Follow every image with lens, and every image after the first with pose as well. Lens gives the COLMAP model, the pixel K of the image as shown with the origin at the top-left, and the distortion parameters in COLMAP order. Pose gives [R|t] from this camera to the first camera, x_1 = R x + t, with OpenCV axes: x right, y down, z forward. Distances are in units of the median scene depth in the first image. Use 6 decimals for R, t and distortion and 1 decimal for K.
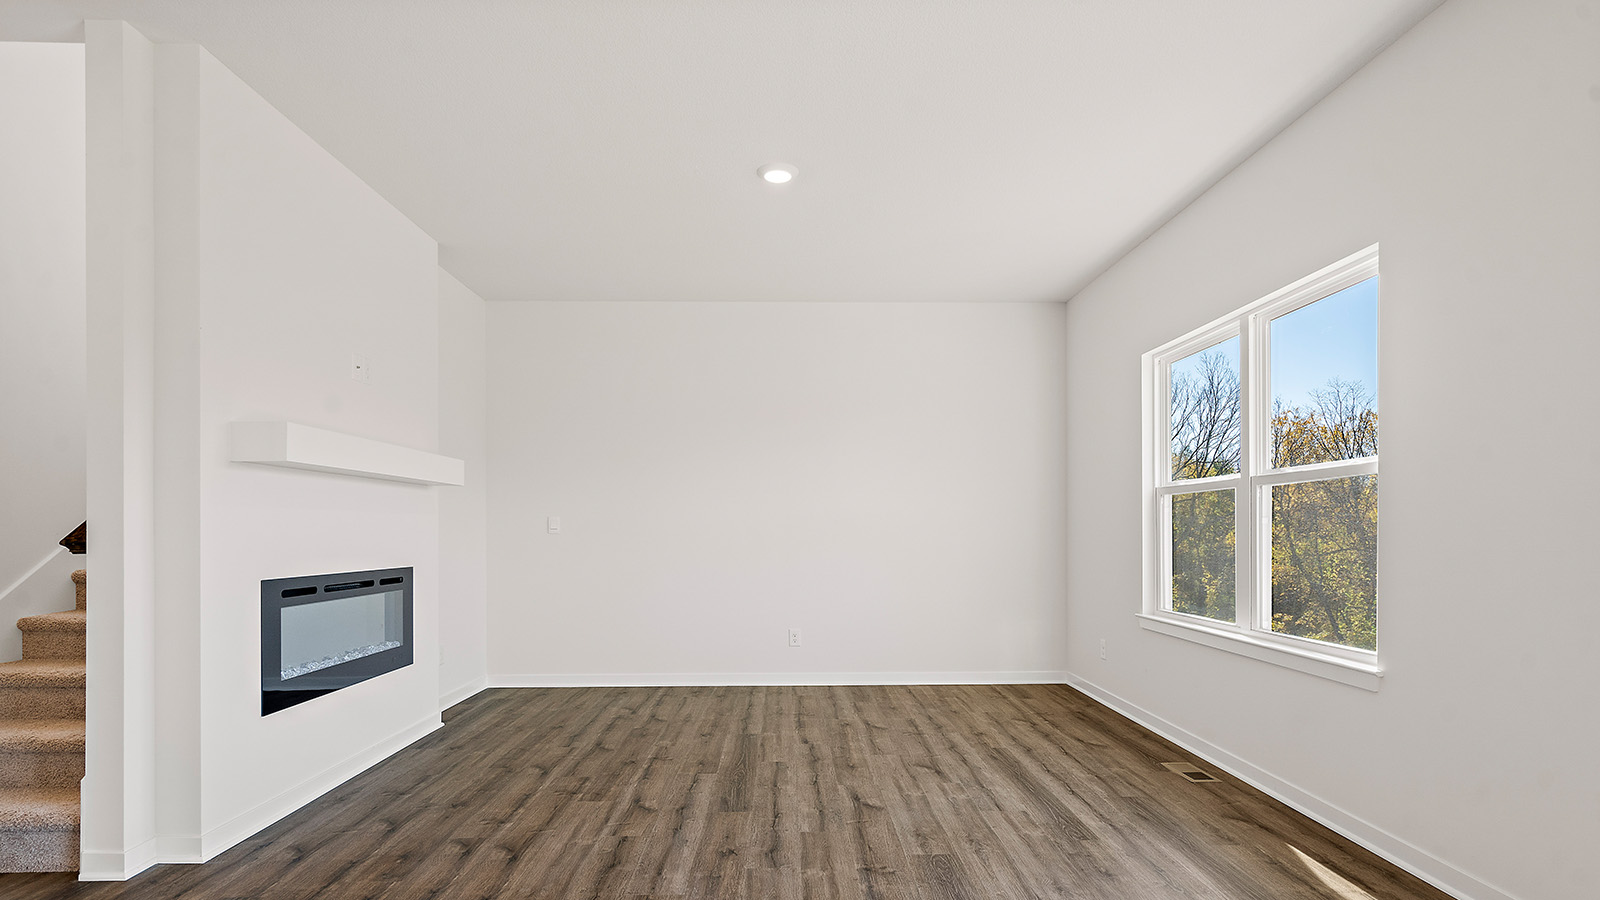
lens RADIAL K [[802.2, 0, 799.6], [0, 802.2, 530.3], [0, 0, 1]] dist [-0.001261, 0.001506]
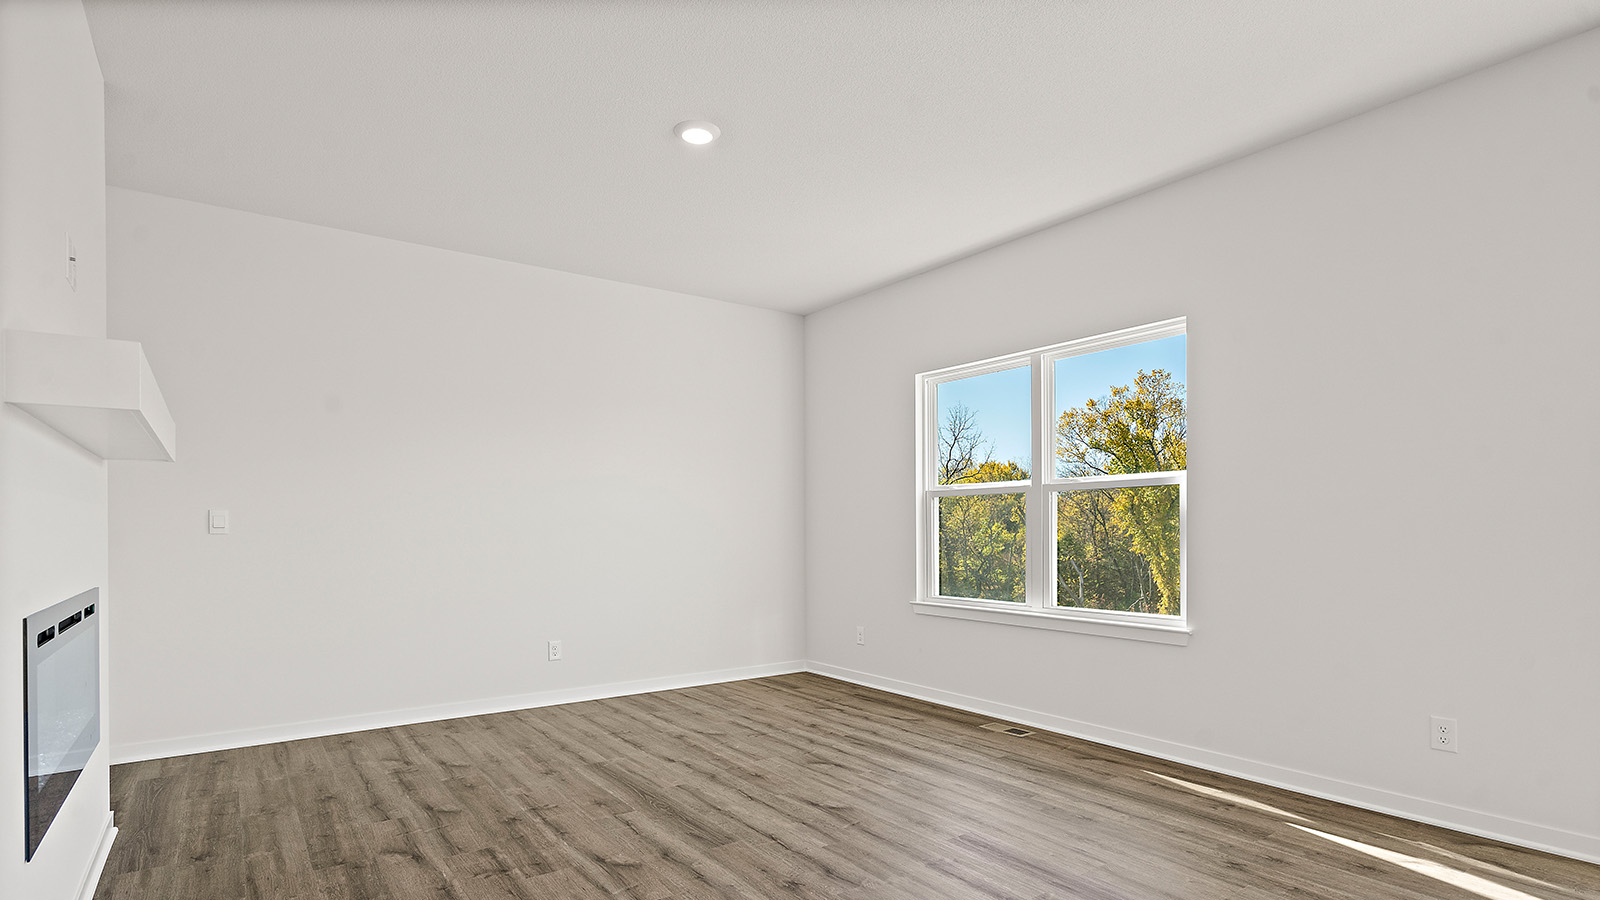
lens RADIAL K [[802.2, 0, 799.6], [0, 802.2, 530.3], [0, 0, 1]] dist [-0.001261, 0.001506]
pose [[0.822930, -0.003454, 0.568132, -0.508198], [0.002627, 0.999994, 0.002275, 0.000724], [-0.568137, -0.000379, 0.822934, 0.217135]]
